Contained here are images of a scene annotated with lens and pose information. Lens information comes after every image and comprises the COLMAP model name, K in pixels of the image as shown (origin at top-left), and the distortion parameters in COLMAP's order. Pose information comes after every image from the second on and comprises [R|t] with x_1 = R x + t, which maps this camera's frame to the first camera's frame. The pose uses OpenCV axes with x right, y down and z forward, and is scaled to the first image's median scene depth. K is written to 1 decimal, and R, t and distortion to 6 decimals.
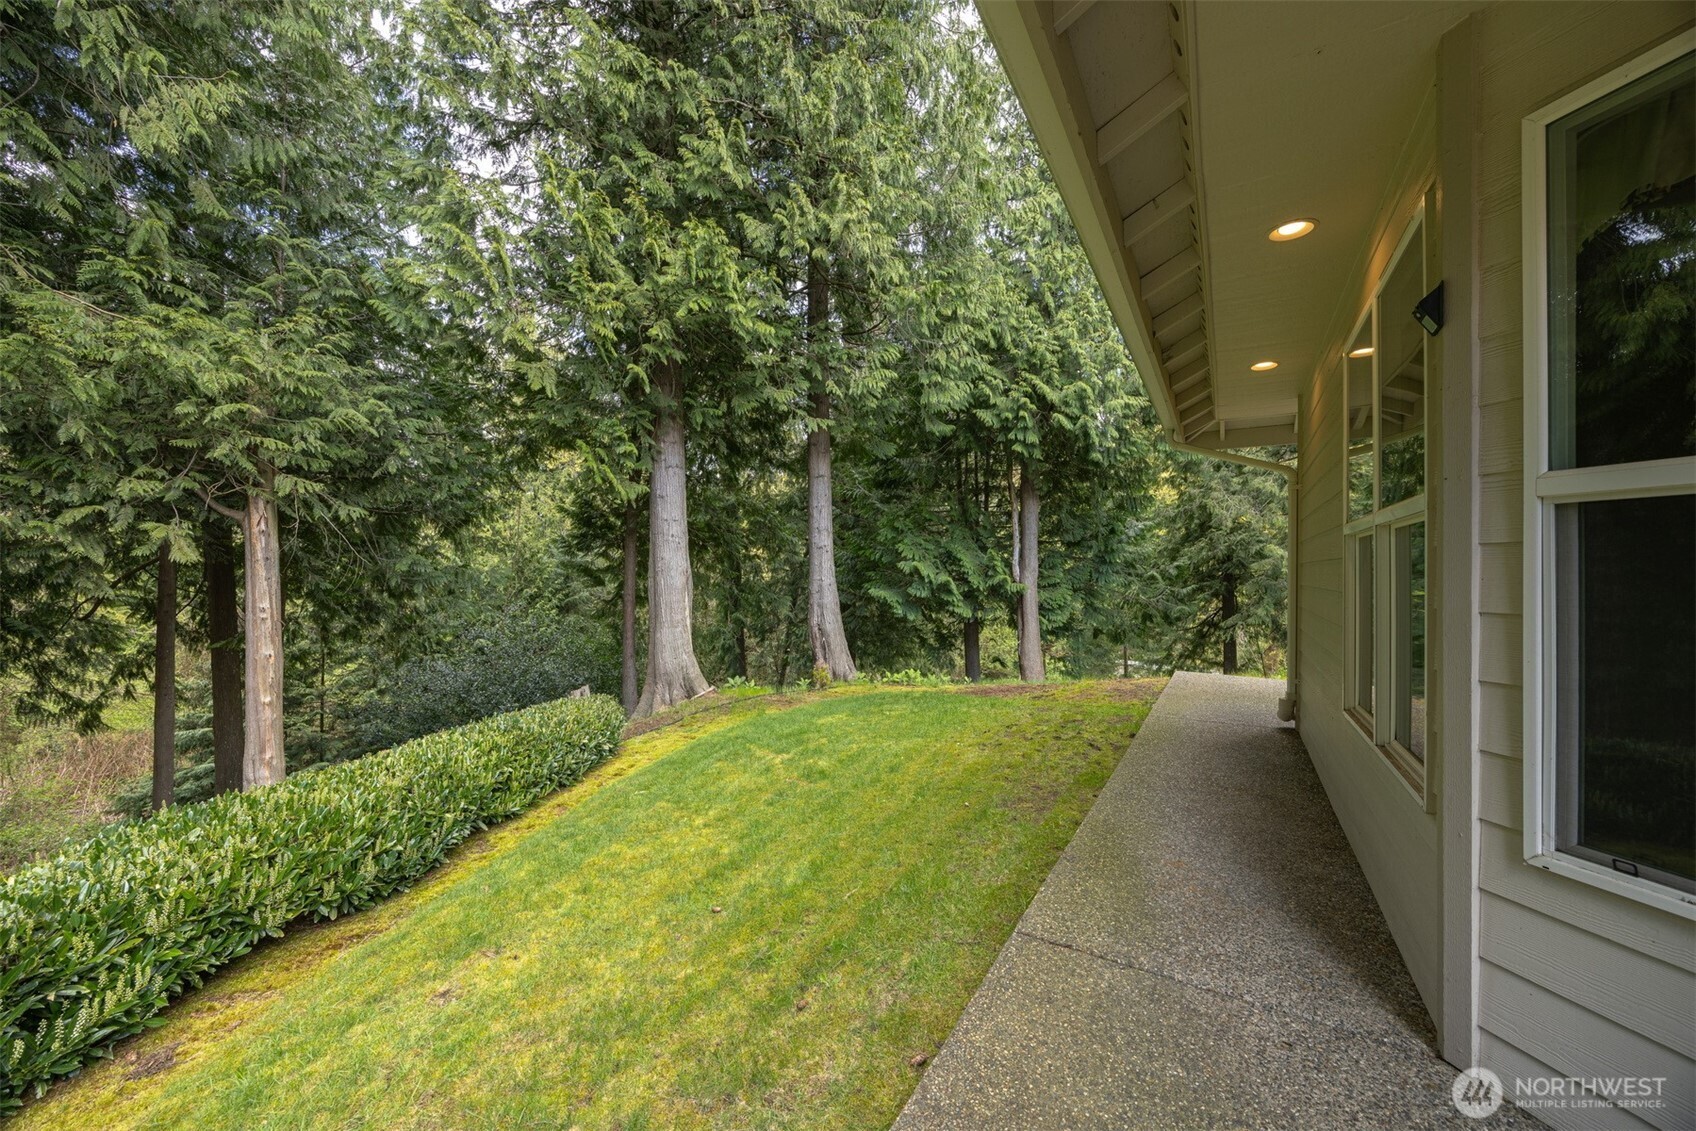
lens RADIAL K [[679.4, 0, 841.6], [0, 679.4, 560.7], [0, 0, 1]] dist [-0.000703, 0.000189]
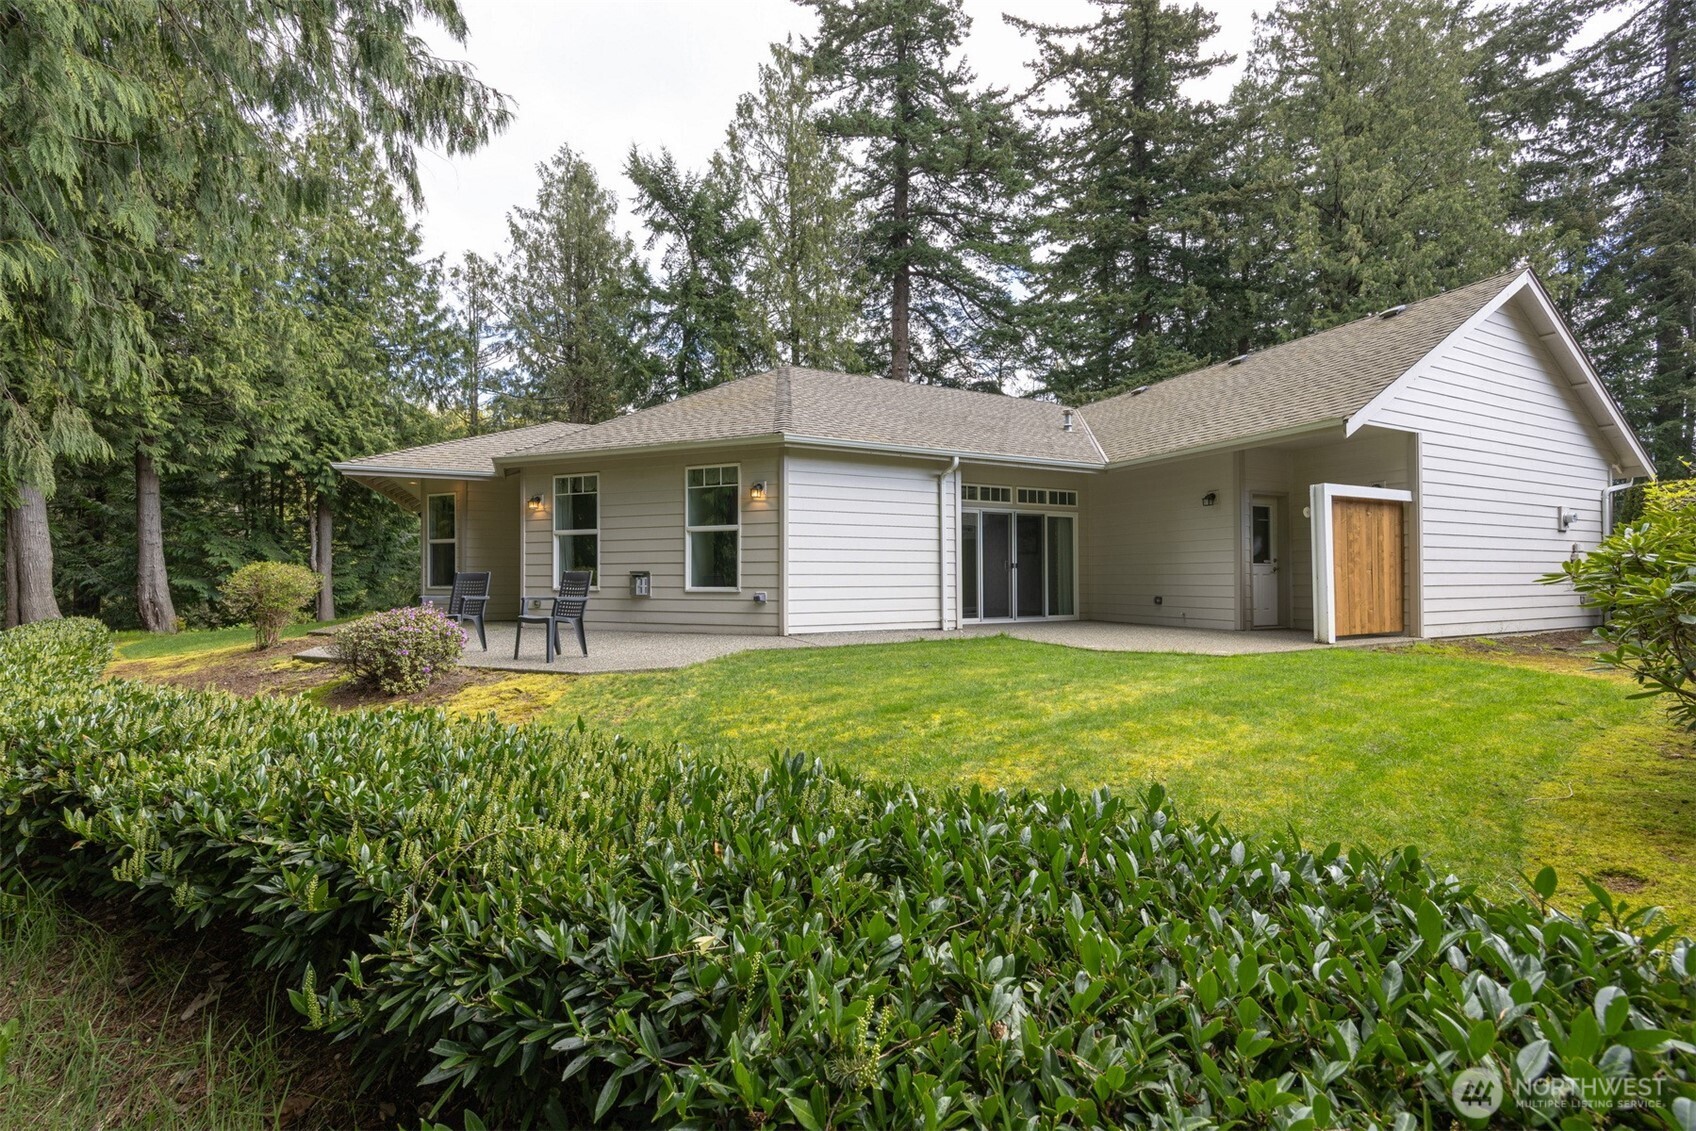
lens RADIAL K [[679.4, 0, 841.6], [0, 679.4, 560.7], [0, 0, 1]] dist [-0.000703, 0.000189]
pose [[0.582610, -0.000332, 0.812752, -0.342079], [0.011421, 0.999905, -0.007779, 0.040503], [-0.812672, 0.013814, 0.582558, -0.983079]]
